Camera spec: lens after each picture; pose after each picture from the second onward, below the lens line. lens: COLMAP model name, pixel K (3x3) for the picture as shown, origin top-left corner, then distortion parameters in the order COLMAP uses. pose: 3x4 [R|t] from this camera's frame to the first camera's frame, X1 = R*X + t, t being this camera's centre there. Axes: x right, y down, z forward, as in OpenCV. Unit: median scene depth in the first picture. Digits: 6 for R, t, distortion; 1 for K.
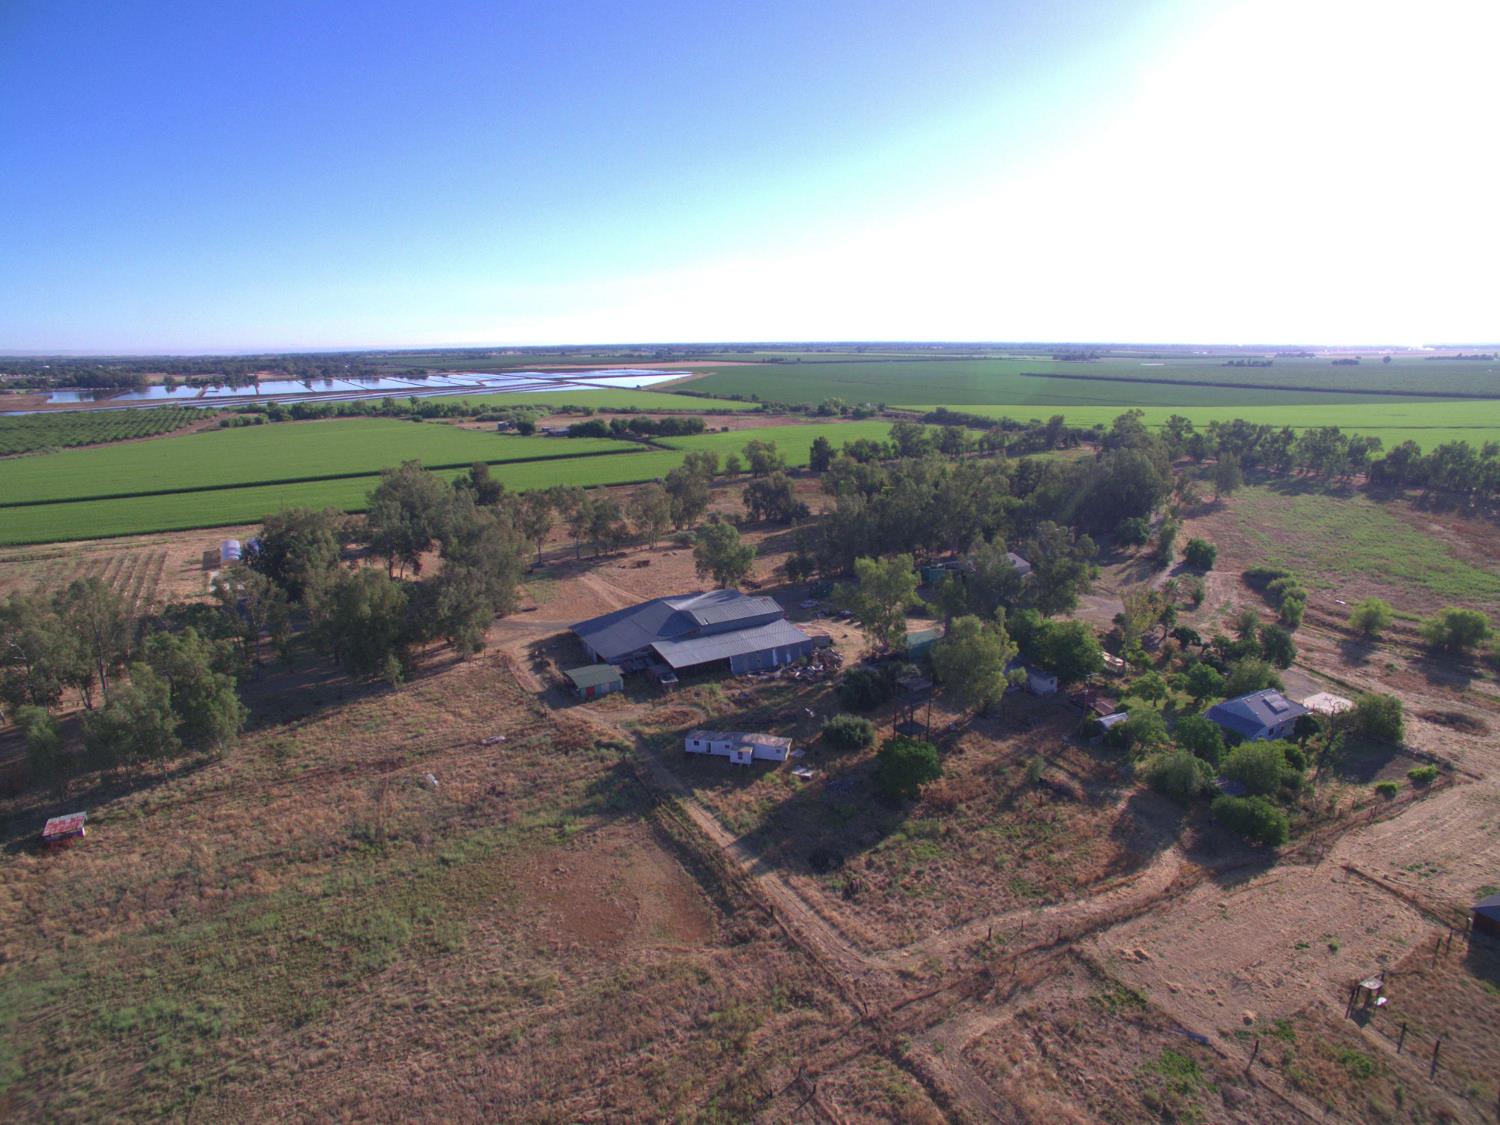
lens RADIAL K [[876.8, 0, 751.5], [0, 876.8, 554.6], [0, 0, 1]] dist [-0.107295, 0.072240]
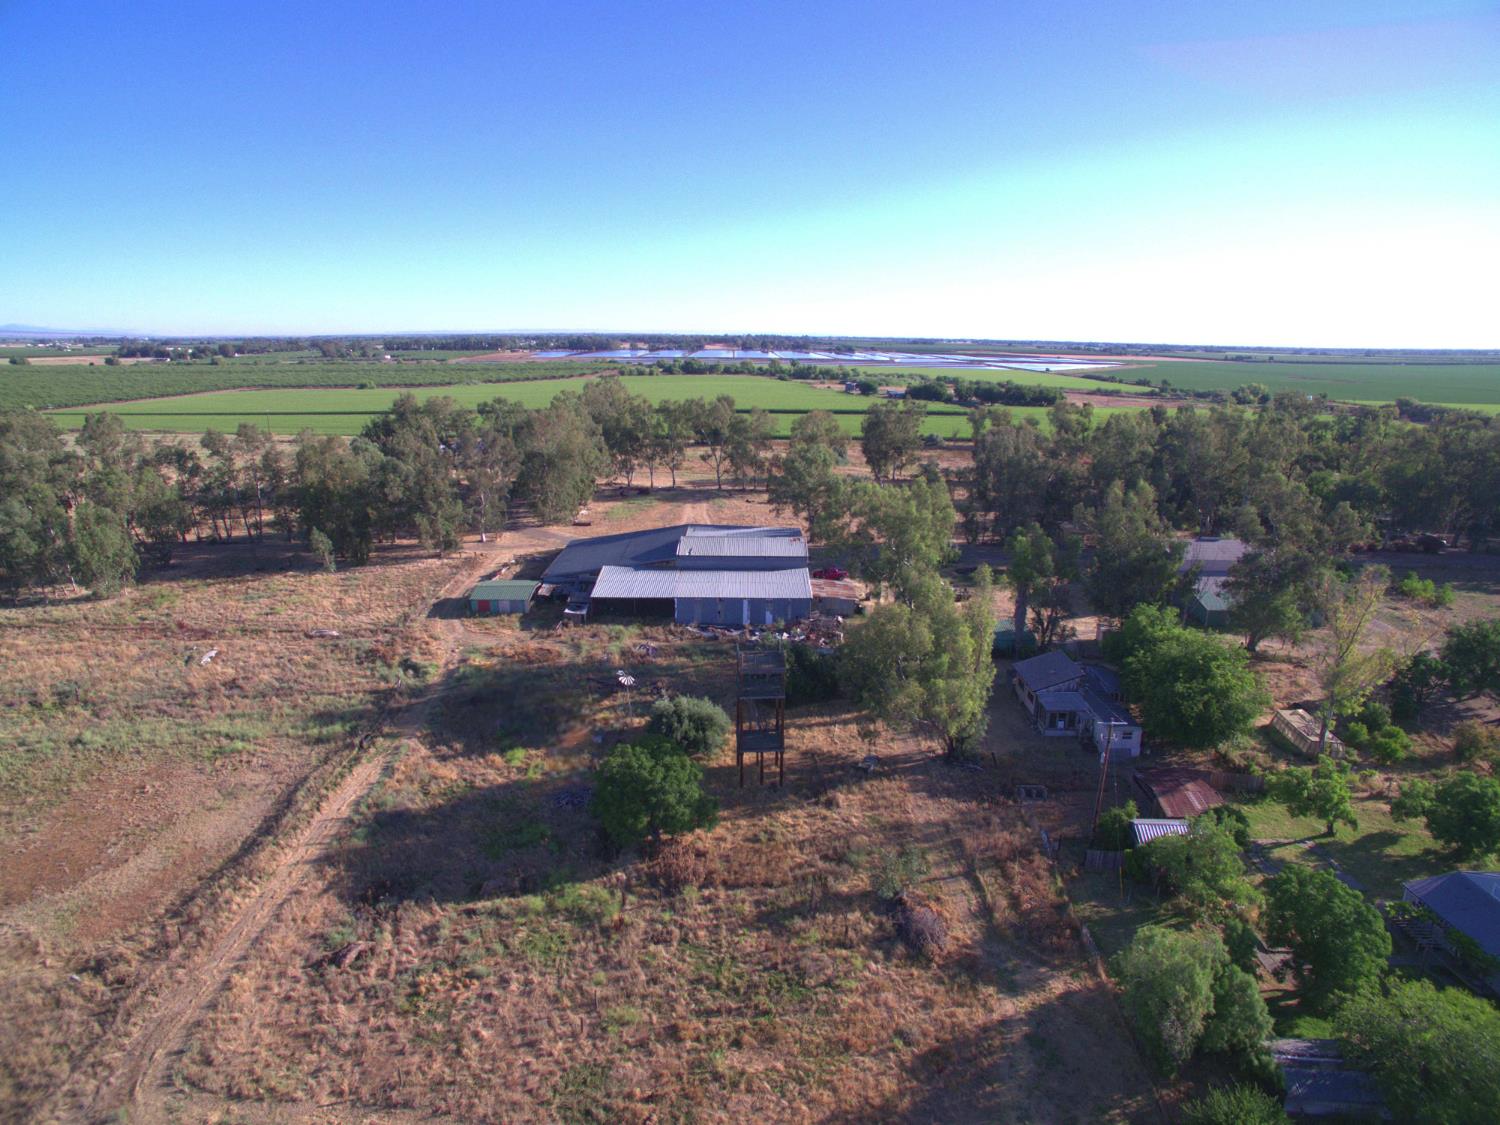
lens RADIAL K [[876.8, 0, 751.6], [0, 876.8, 565.9], [0, 0, 1]] dist [-0.107295, 0.072240]
pose [[0.872489, 0.145837, -0.466364, 0.354413], [-0.137230, 0.989143, 0.052582, 0.044257], [0.468968, 0.018122, 0.883029, 0.394128]]
